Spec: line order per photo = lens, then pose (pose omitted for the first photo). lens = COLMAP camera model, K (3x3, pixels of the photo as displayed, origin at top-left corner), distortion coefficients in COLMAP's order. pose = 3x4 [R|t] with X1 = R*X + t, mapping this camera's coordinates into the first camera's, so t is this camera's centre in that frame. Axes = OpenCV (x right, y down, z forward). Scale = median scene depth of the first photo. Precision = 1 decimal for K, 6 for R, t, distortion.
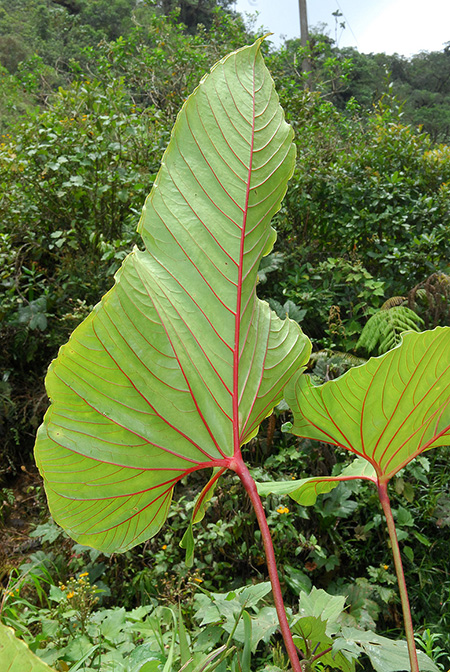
lens RADIAL K [[1000.2, 0, 224.9], [0, 1000.2, 336.8], [0, 0, 1]] dist [0.013033, 0.000000]
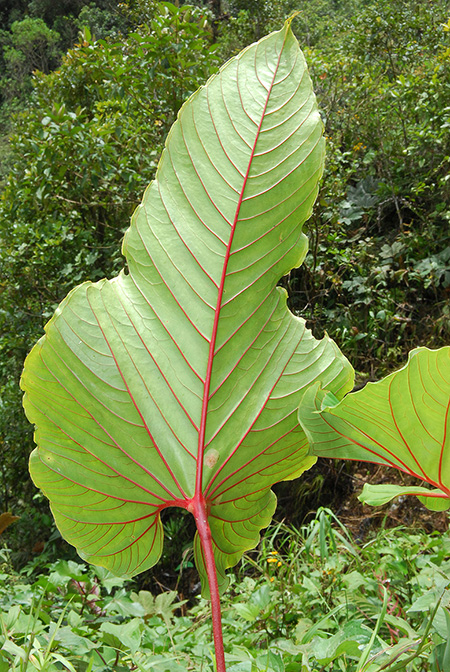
lens RADIAL K [[896.3, 0, 224.9], [0, 896.3, 335.2], [0, 0, 1]] dist [0.021569, 0.000000]
pose [[0.823334, 0.010955, -0.567452, 0.484954], [0.021899, 0.998456, 0.051050, -0.069798], [0.567135, -0.054458, 0.821823, 0.334706]]
